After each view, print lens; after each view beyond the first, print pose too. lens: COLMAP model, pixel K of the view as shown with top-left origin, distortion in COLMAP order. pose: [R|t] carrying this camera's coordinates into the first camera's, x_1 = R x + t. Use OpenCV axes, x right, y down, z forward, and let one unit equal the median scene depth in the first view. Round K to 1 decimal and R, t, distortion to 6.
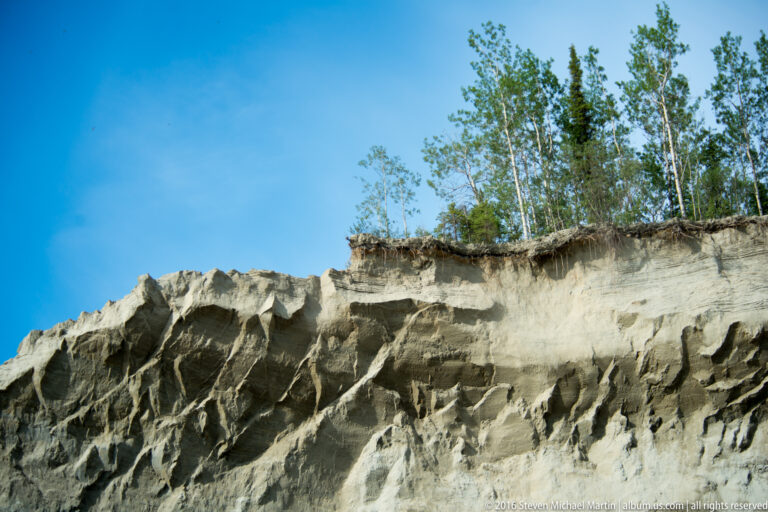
lens RADIAL K [[1800.7, 0, 383.8], [0, 1800.7, 256.8], [0, 0, 1]] dist [-0.420393, 0.000000]
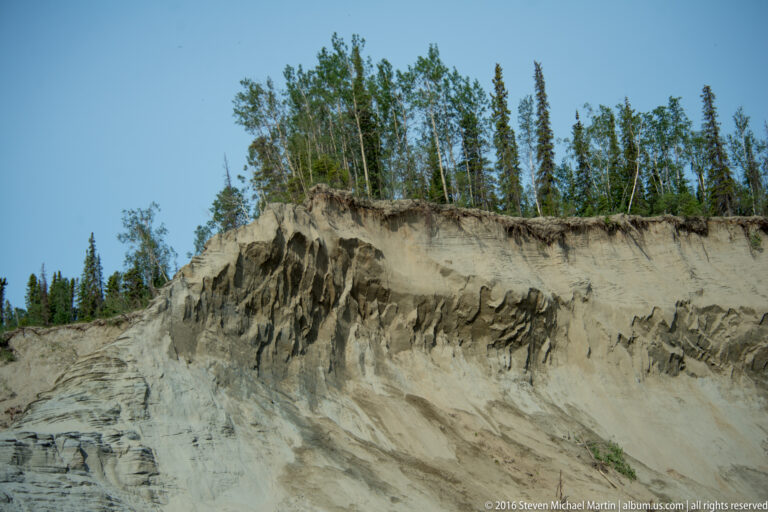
lens RADIAL K [[2041.1, 0, 384.0], [0, 2041.1, 256.0], [0, 0, 1]] dist [0.084032, 0.000000]
pose [[0.673193, 0.151083, 0.723868, -1.272157], [-0.280344, 0.957974, 0.060773, -0.076977], [-0.684265, -0.243844, 0.687257, -0.223686]]
